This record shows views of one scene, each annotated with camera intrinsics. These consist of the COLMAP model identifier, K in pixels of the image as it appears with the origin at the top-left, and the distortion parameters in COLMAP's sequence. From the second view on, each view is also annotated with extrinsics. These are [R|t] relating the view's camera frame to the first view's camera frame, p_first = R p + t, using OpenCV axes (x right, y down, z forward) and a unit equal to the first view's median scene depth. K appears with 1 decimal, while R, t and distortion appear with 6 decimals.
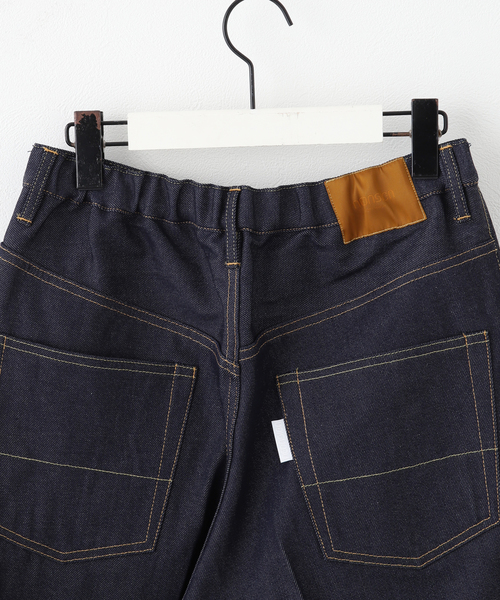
lens RADIAL K [[1544.4, 0, 250.0], [0, 1544.4, 300.0], [0, 0, 1]] dist [0.078137, 0.435736]
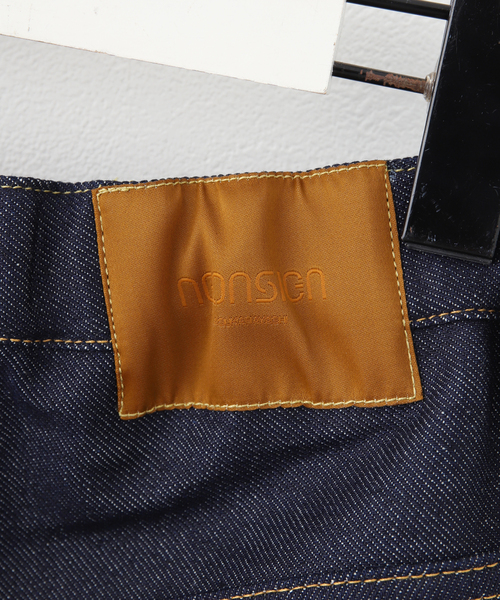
lens RADIAL K [[1544.4, 0, 250.0], [0, 1544.4, 300.0], [0, 0, 1]] dist [0.078137, 0.435736]
pose [[0.977855, 0.207931, 0.023770, 0.074239], [-0.208670, 0.977373, 0.034620, -0.073282], [-0.016034, -0.038813, 0.999118, 0.727041]]
